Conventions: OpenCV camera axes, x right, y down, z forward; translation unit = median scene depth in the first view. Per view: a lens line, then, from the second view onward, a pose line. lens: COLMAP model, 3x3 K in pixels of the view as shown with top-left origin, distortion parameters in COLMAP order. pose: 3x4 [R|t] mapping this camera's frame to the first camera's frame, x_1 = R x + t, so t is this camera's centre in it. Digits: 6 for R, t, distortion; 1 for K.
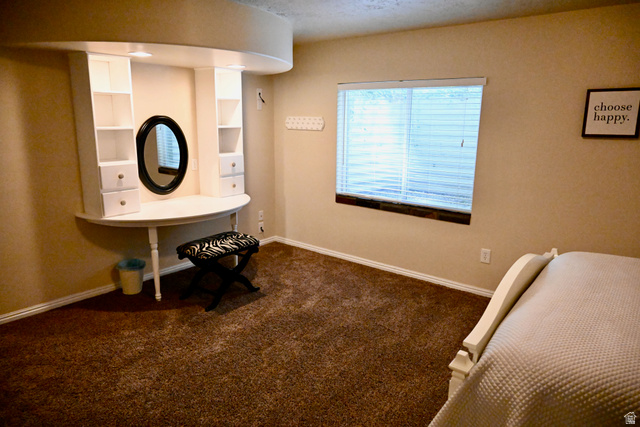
lens RADIAL K [[435.9, 0, 320.0], [0, 435.9, 213.5], [0, 0, 1]] dist [-0.010487, 0.002395]
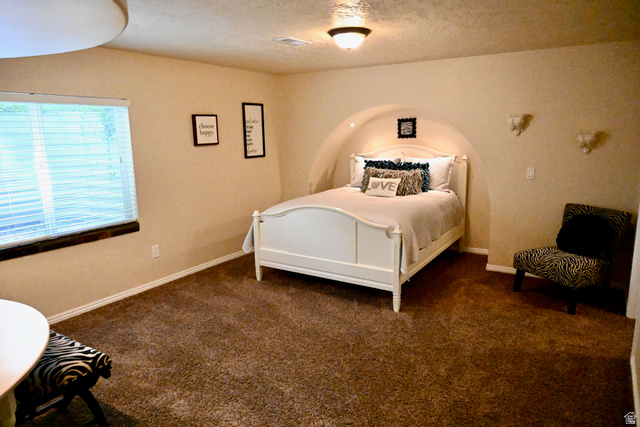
lens RADIAL K [[435.9, 0, 320.0], [0, 435.9, 213.5], [0, 0, 1]] dist [-0.010487, 0.002395]
pose [[-0.127331, -0.191572, 0.973184, -0.848444], [0.227364, 0.949406, 0.216640, -0.162999], [-0.965449, 0.248852, -0.077333, 0.677970]]
